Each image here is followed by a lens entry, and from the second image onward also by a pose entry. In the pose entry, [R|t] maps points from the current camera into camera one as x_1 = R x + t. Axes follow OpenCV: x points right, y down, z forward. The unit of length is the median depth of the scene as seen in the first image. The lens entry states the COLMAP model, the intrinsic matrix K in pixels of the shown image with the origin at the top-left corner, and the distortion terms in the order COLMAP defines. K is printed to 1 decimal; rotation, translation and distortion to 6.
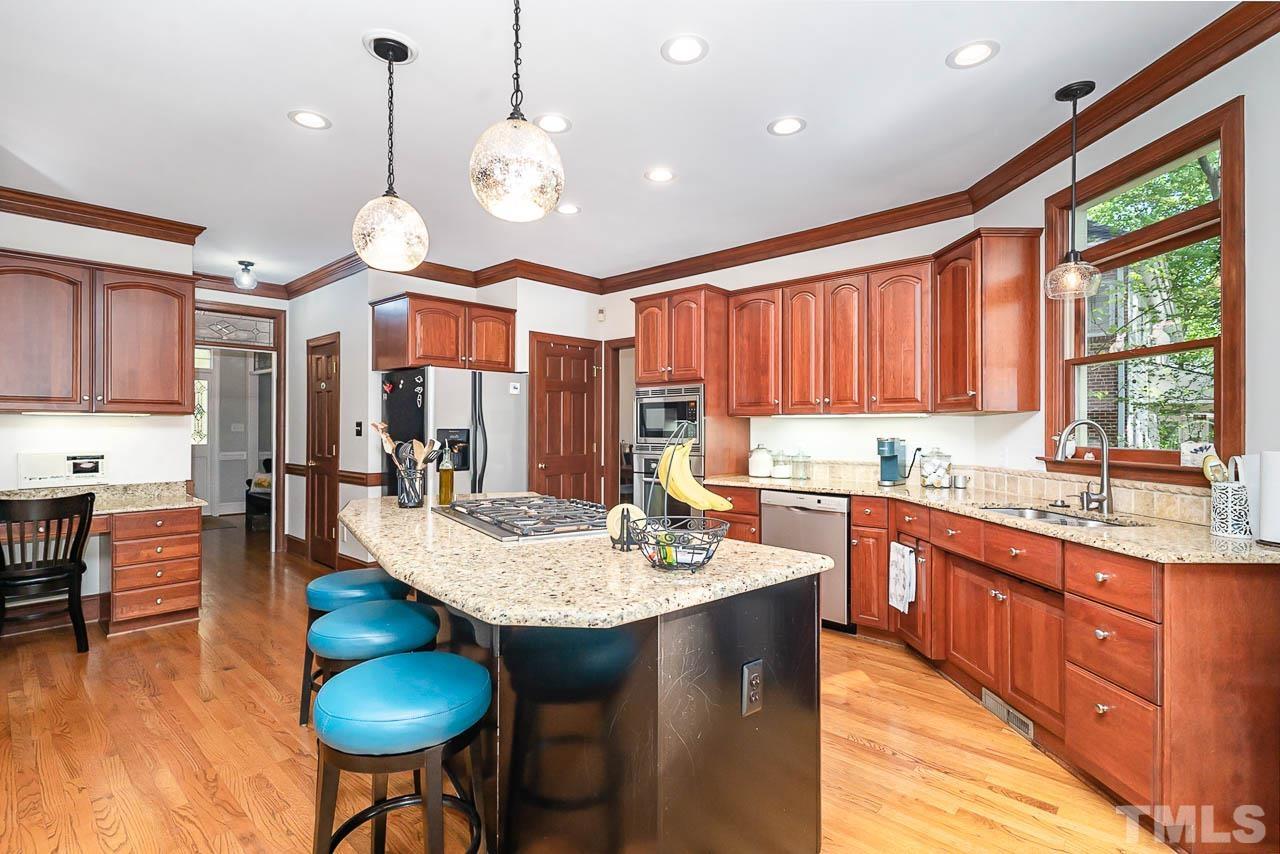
lens RADIAL K [[614.9, 0, 631.7], [0, 614.9, 428.7], [0, 0, 1]] dist [0.015285, 0.000091]
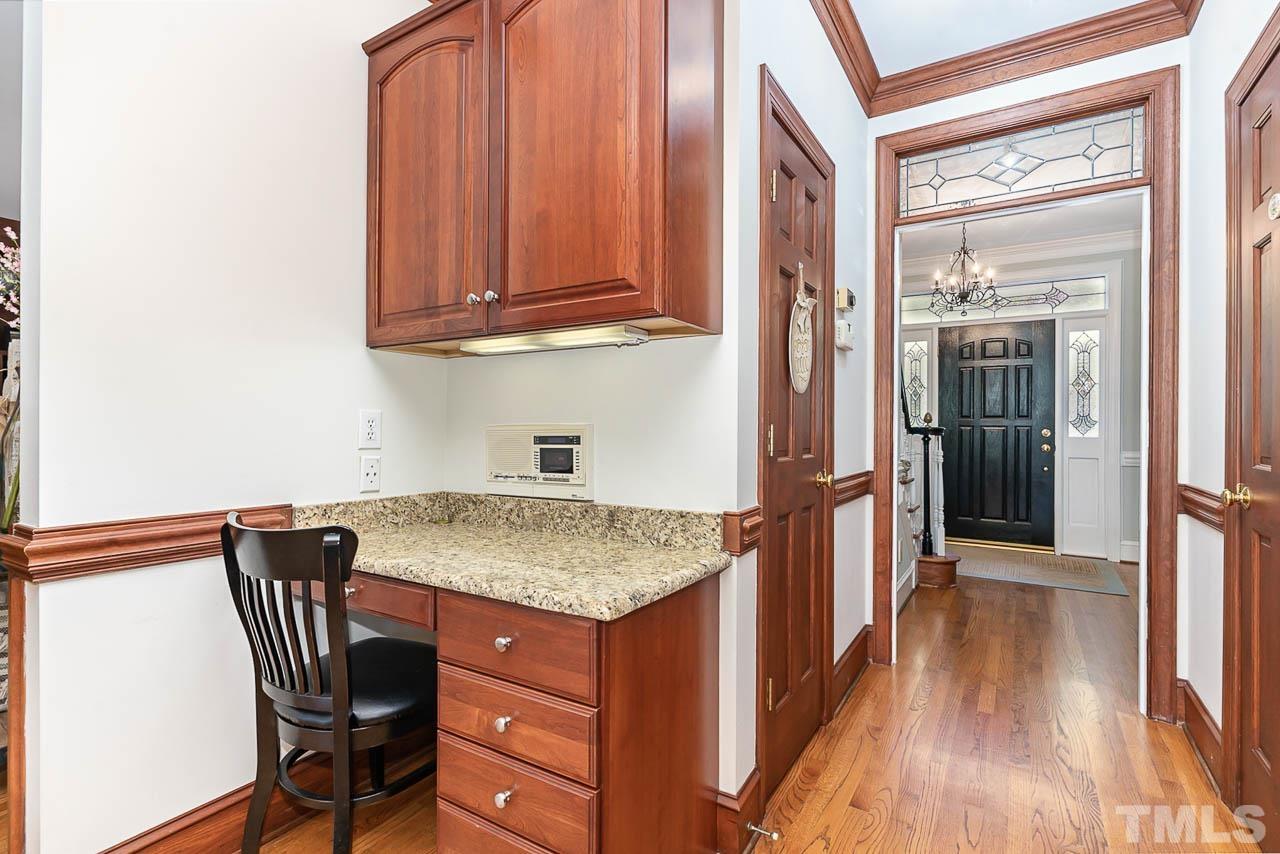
lens RADIAL K [[614.9, 0, 636.7], [0, 614.9, 427.1], [0, 0, 1]] dist [0.015285, 0.000091]
pose [[0.197620, 0.004324, -0.980269, -0.390642], [-0.006225, 0.999976, 0.003156, 0.033551], [0.980259, 0.005478, 0.197642, 0.919711]]
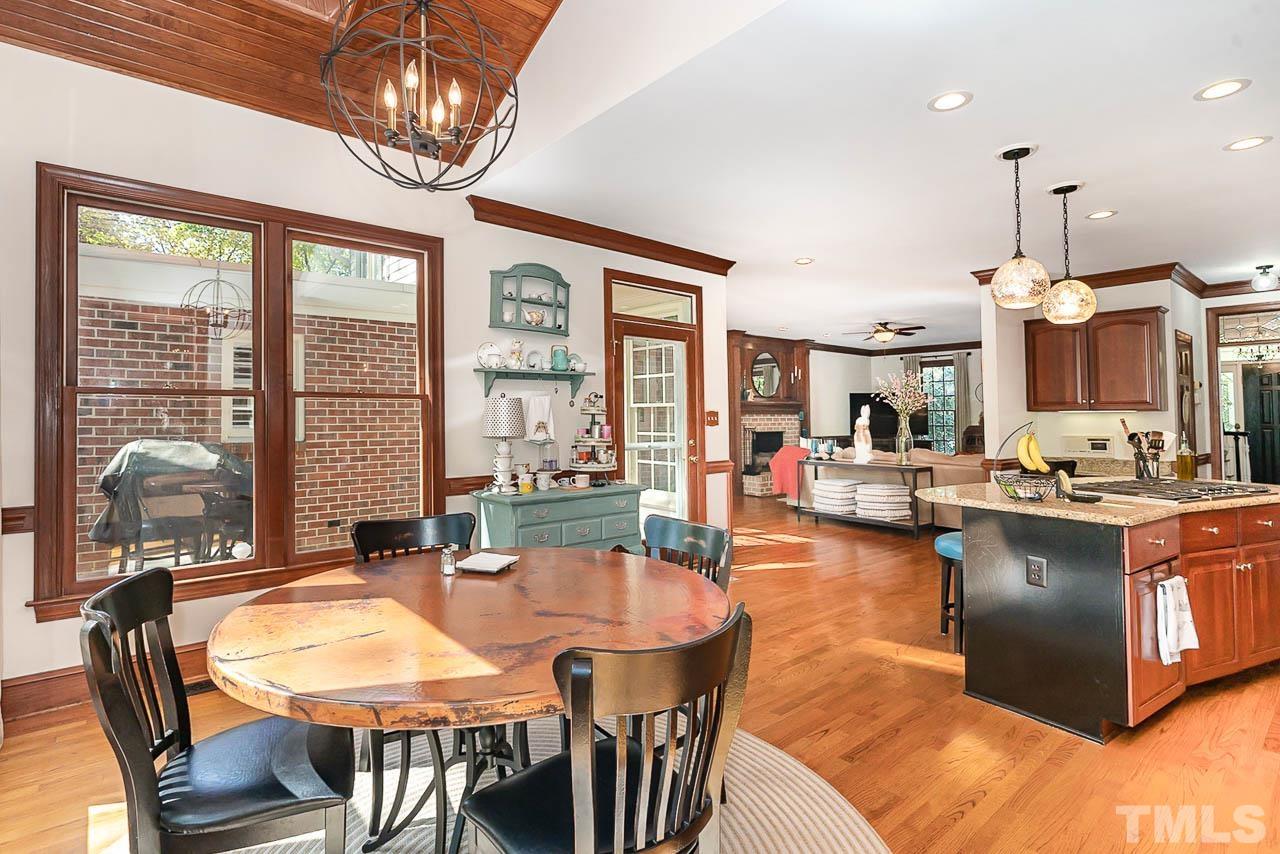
lens RADIAL K [[650.0, 0, 631.9], [0, 650.0, 408.4], [0, 0, 1]] dist [0.022177, 0.000297]
pose [[-0.090532, -0.024112, -0.995602, 0.799013], [0.008088, 0.999656, -0.024946, -0.000185], [0.995861, -0.010311, -0.090306, 0.002136]]
